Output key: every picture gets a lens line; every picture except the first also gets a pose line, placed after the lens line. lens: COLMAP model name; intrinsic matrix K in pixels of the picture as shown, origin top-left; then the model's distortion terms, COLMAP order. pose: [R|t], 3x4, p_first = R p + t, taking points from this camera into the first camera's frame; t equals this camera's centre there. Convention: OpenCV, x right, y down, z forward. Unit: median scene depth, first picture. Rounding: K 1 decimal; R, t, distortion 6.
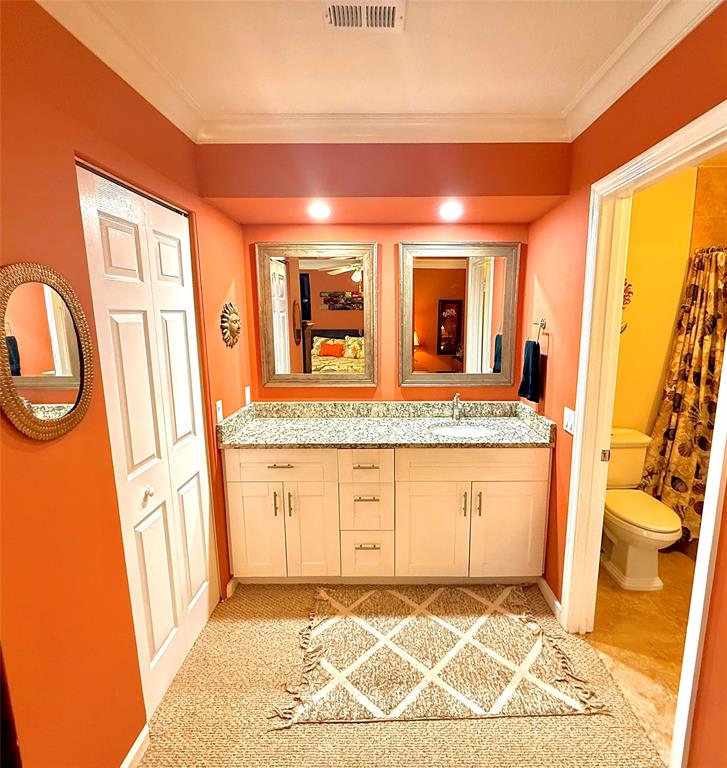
lens RADIAL K [[436.3, 0, 368.4], [0, 436.3, 386.2], [0, 0, 1]] dist [-0.001485, 0.000407]
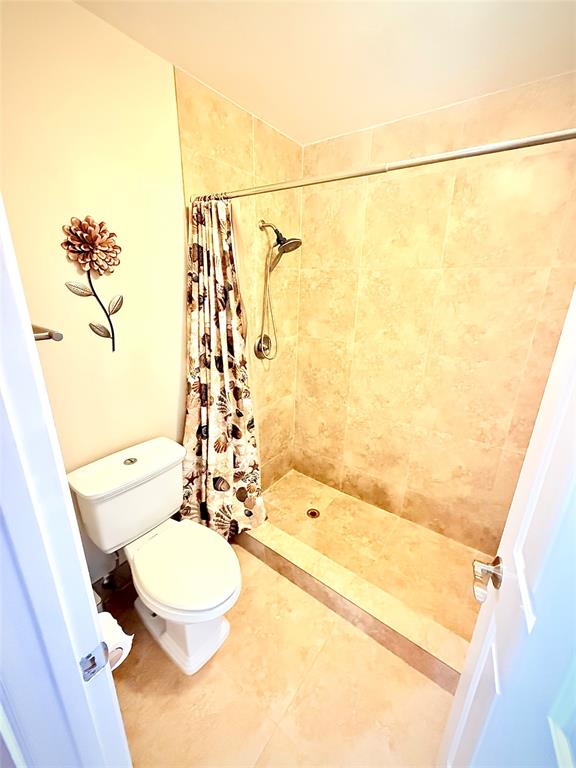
lens RADIAL K [[306.0, 0, 293.3], [0, 306.0, 379.3], [0, 0, 1]] dist [-0.000824, -0.000403]
pose [[0.590053, -0.219638, 0.776915, 0.371710], [0.108879, 0.975142, 0.192986, -0.085129], [-0.799989, -0.029283, 0.599300, 0.528748]]
